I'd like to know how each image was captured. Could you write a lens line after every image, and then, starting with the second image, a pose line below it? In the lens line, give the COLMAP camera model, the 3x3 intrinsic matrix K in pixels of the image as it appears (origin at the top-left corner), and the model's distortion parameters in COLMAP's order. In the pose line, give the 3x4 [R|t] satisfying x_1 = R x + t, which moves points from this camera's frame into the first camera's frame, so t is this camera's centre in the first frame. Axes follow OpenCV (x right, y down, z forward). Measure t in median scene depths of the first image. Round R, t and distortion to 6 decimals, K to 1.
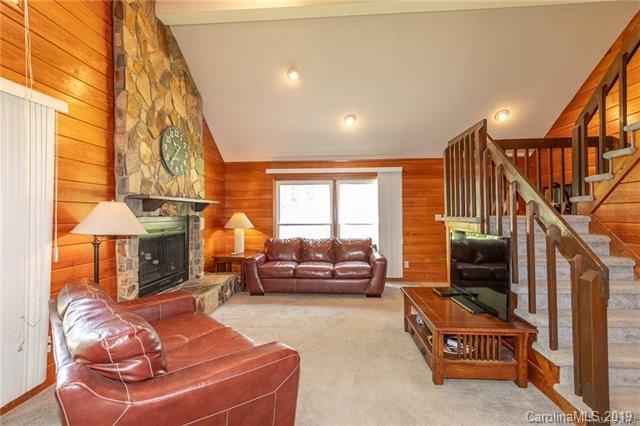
lens RADIAL K [[298.0, 0, 318.7], [0, 298.0, 211.2], [0, 0, 1]] dist [0.005899, -0.001533]
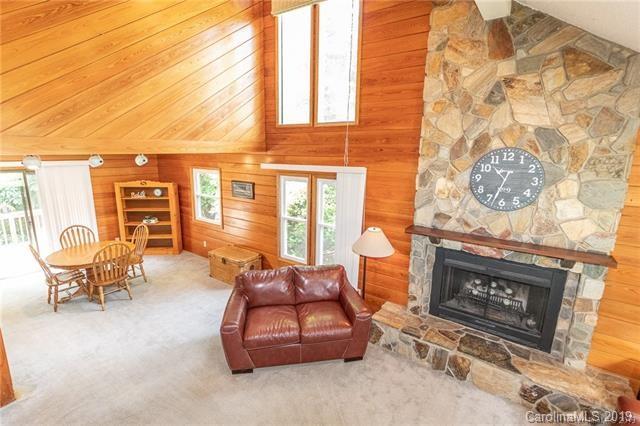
lens RADIAL K [[298.0, 0, 322.3], [0, 298.0, 209.9], [0, 0, 1]] dist [0.005899, -0.001533]
pose [[-0.524878, 0.175383, -0.832913, 0.477855], [-0.003375, 0.978105, 0.208083, -0.311018], [0.851171, 0.112029, -0.512794, 1.097394]]
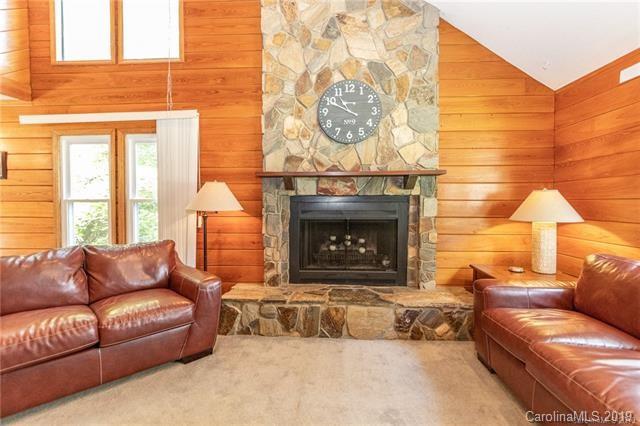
lens RADIAL K [[298.0, 0, 318.4], [0, 298.0, 212.4], [0, 0, 1]] dist [0.005899, -0.001533]
pose [[0.002075, 0.040413, -0.999181, 0.337731], [0.007413, 0.999155, 0.040428, 0.031859], [0.999970, -0.007491, 0.001774, 1.002291]]
